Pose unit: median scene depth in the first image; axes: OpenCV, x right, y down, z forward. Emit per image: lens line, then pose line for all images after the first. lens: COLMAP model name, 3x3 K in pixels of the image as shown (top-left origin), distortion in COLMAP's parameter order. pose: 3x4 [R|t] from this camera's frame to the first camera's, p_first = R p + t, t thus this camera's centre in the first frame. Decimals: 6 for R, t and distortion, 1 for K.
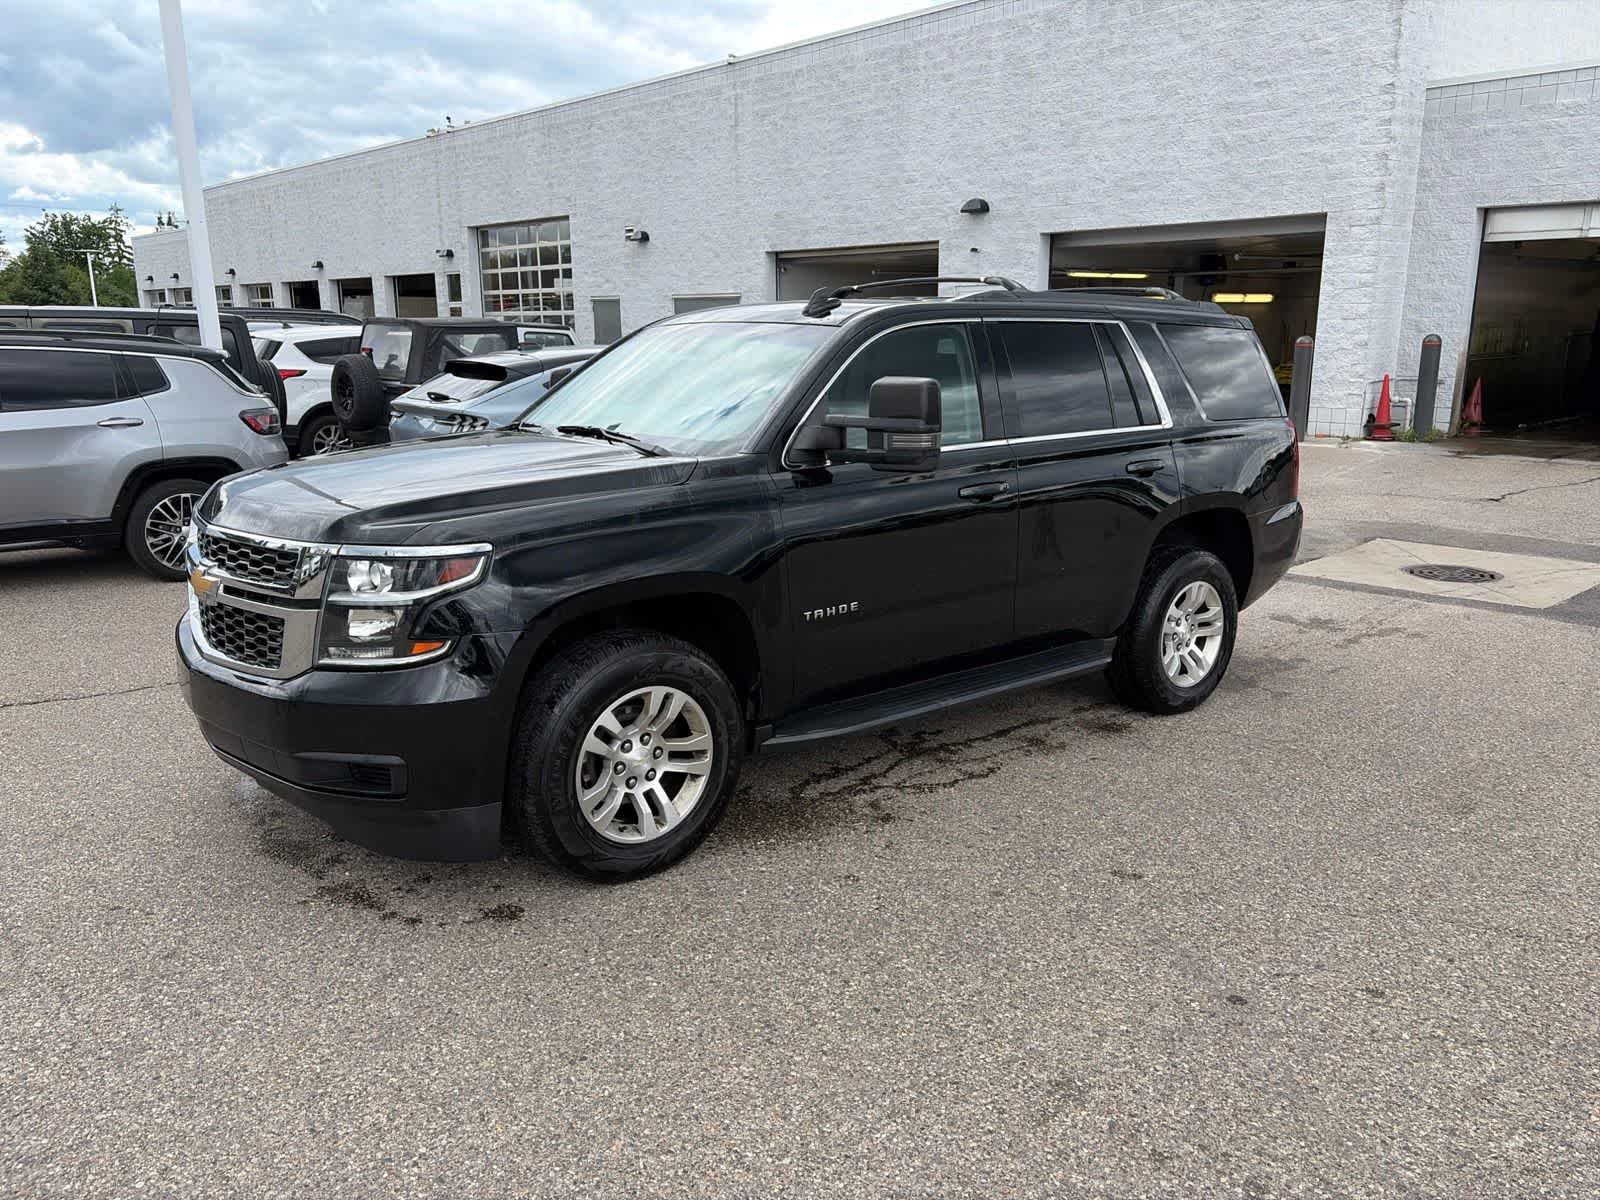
lens RADIAL K [[1211.6, 0, 814.4], [0, 1211.6, 608.3], [0, 0, 1]] dist [0.033516, -0.030699]
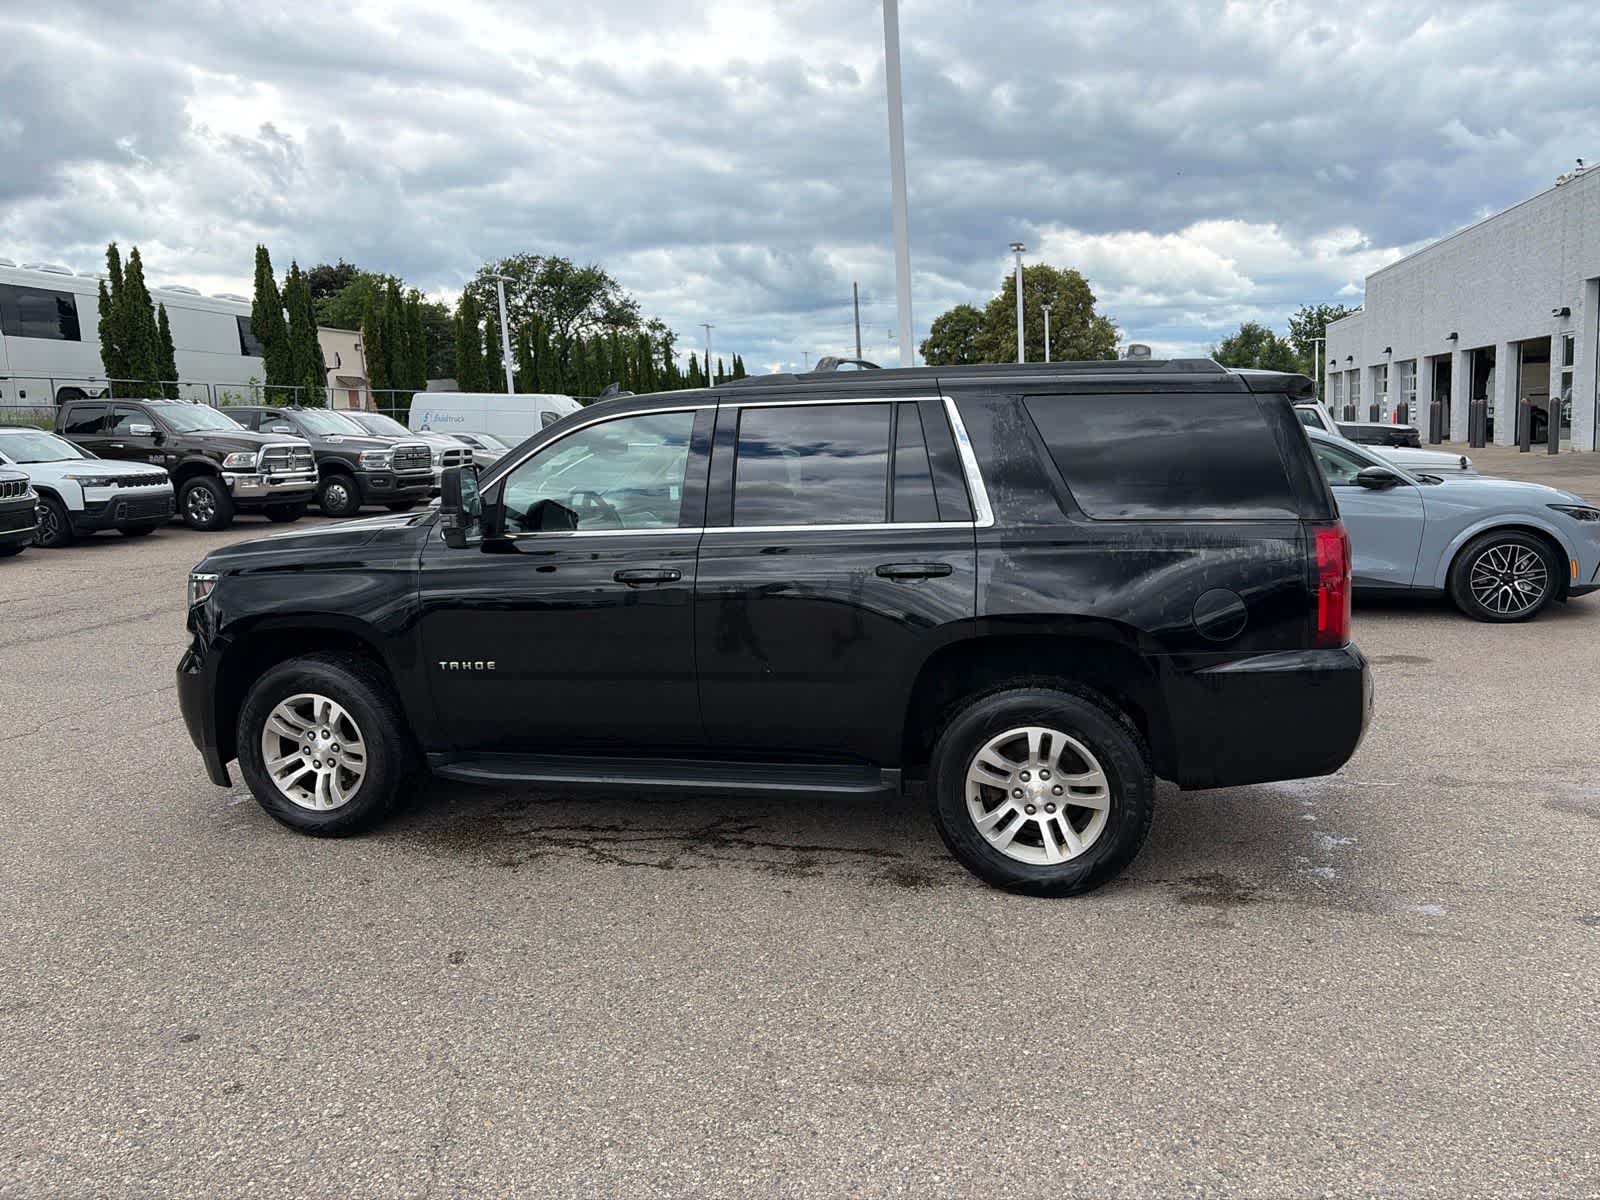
lens RADIAL K [[1215.3, 0, 808.9], [0, 1215.3, 602.1], [0, 0, 1]] dist [0.026462, -0.013672]
pose [[0.569564, 0.091270, -0.816864, 0.882040], [-0.144240, 0.989492, 0.009985, -0.088963], [0.809192, 0.112137, 0.576744, 0.455574]]
